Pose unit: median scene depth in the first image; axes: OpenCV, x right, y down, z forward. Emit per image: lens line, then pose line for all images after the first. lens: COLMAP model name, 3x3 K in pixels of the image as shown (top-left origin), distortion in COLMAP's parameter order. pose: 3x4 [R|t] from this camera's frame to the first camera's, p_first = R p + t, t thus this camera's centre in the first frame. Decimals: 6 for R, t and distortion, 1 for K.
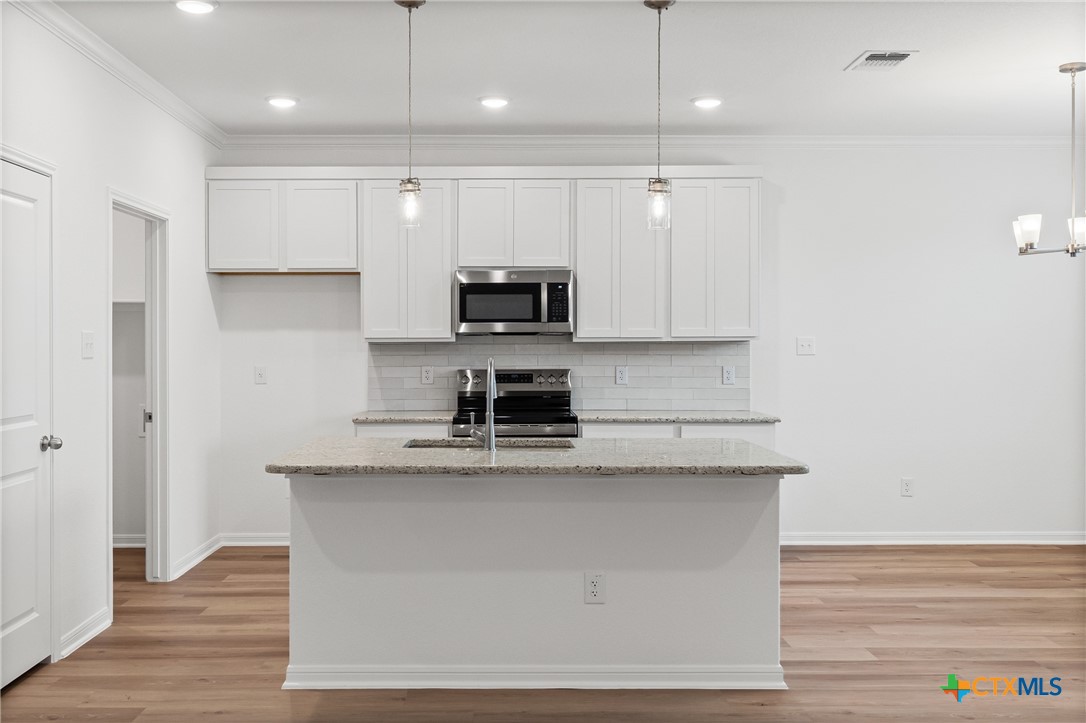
lens RADIAL K [[1029.3, 0, 508.0], [0, 1029.3, 367.0], [0, 0, 1]] dist [0.010574, 0.000000]
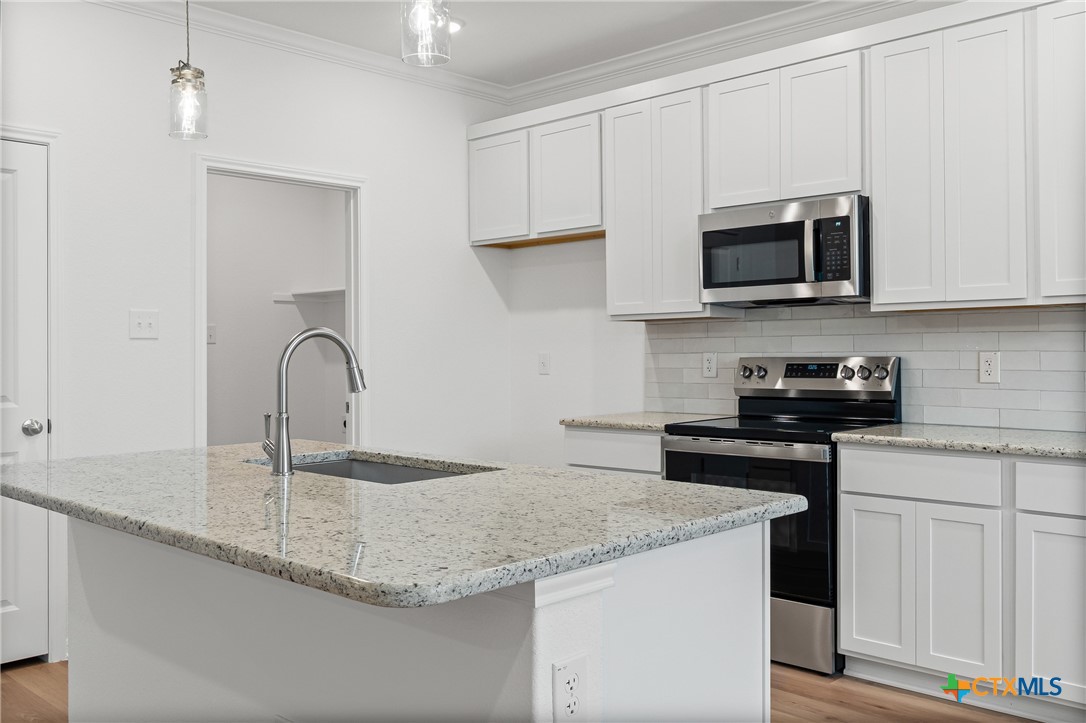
lens RADIAL K [[974.5, 0, 536.6], [0, 974.5, 345.4], [0, 0, 1]] dist [-0.002109, 0.003811]
pose [[0.714313, -0.008553, -0.699775, 0.343780], [-0.007139, 0.999784, -0.019508, 0.009007], [0.699790, 0.018930, 0.714097, 0.468453]]
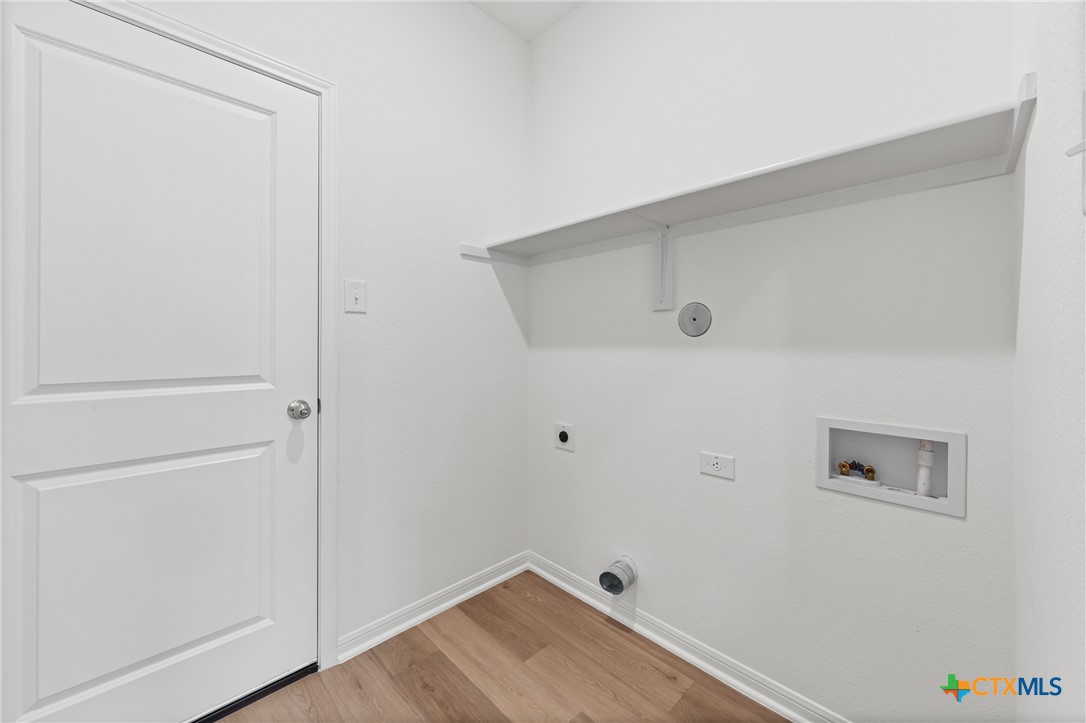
lens RADIAL K [[438.9, 0, 548.0], [0, 438.9, 353.3], [0, 0, 1]] dist [-0.006602, 0.000575]
pose [[0.718836, 0.000778, -0.695179, -0.040672], [-0.015085, 0.999781, -0.014479, 0.020367], [0.695016, 0.020895, 0.718691, 0.604639]]
